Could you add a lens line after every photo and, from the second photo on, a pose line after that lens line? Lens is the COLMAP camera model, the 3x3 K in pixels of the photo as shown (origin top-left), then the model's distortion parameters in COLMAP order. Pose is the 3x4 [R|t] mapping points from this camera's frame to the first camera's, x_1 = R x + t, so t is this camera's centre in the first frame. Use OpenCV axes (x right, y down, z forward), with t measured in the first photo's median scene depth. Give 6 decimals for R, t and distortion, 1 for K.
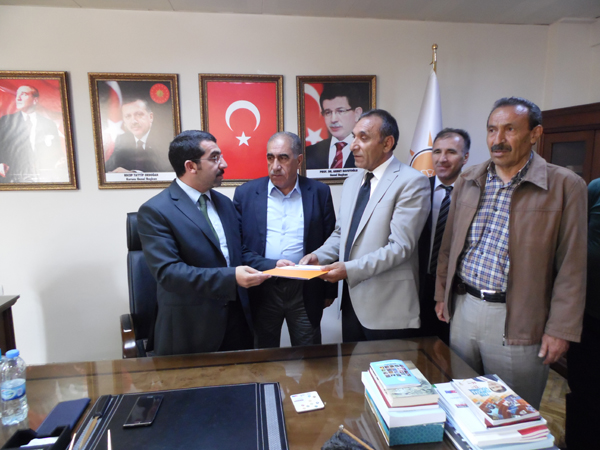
lens RADIAL K [[397.8, 0, 303.3], [0, 397.8, 225.5], [0, 0, 1]] dist [0.012242, -0.009533]
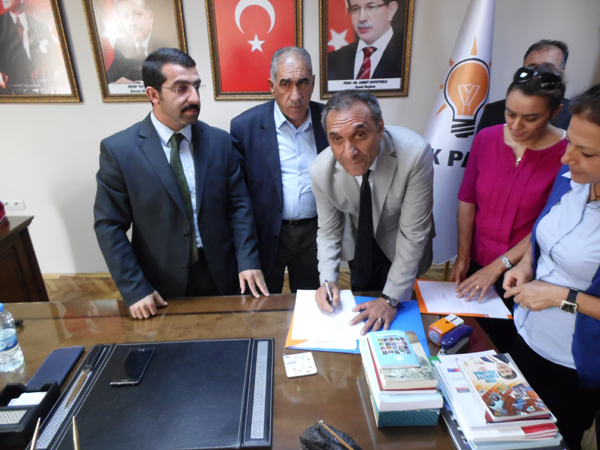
lens RADIAL K [[397.8, 0, 304.1], [0, 397.8, 226.1], [0, 0, 1]] dist [0.012242, -0.009533]
pose [[0.996543, 0.034797, -0.075447, 0.035502], [-0.014981, 0.968445, 0.248776, -0.051874], [0.081722, -0.246785, 0.965618, 0.071438]]
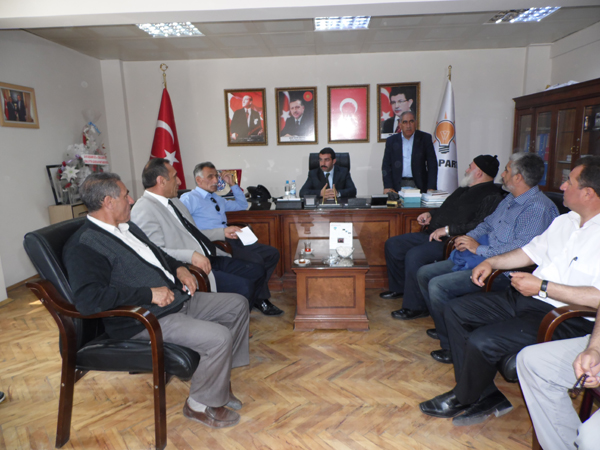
lens RADIAL K [[397.8, 0, 305.9], [0, 397.8, 227.4], [0, 0, 1]] dist [0.012242, -0.009533]
pose [[0.985172, 0.019776, -0.170424, -0.015316], [-0.011172, 0.998621, 0.051295, 0.229393], [0.171203, -0.048631, 0.984035, -1.026992]]
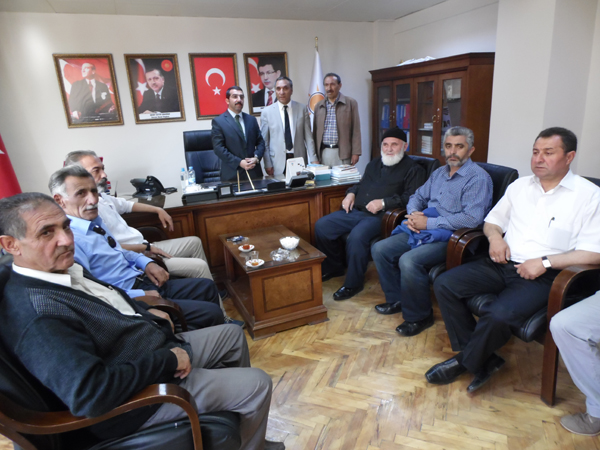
lens RADIAL K [[397.8, 0, 304.0], [0, 397.8, 223.7], [0, 0, 1]] dist [0.012242, -0.009533]
pose [[0.961209, -0.118494, 0.249073, -0.307071], [0.087209, 0.987255, 0.133126, 0.172270], [-0.261673, -0.106240, 0.959292, -0.908256]]
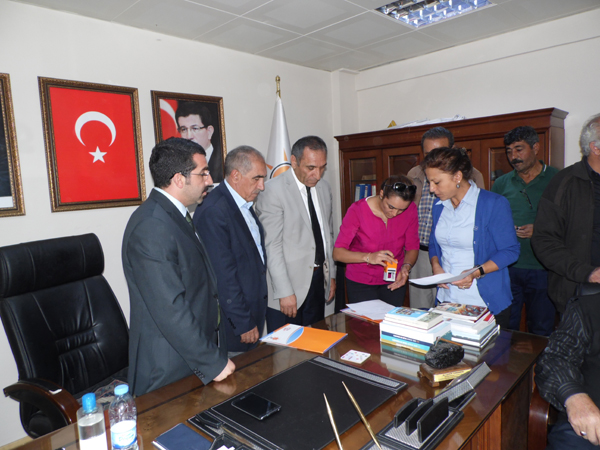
lens RADIAL K [[423.0, 0, 302.9], [0, 423.0, 221.5], [0, 0, 1]] dist [0.020845, -0.004039]
pose [[0.780234, -0.093593, 0.618446, -0.418846], [0.133380, 0.990896, -0.018315, 0.007404], [-0.611101, 0.096778, 0.785614, -0.003386]]
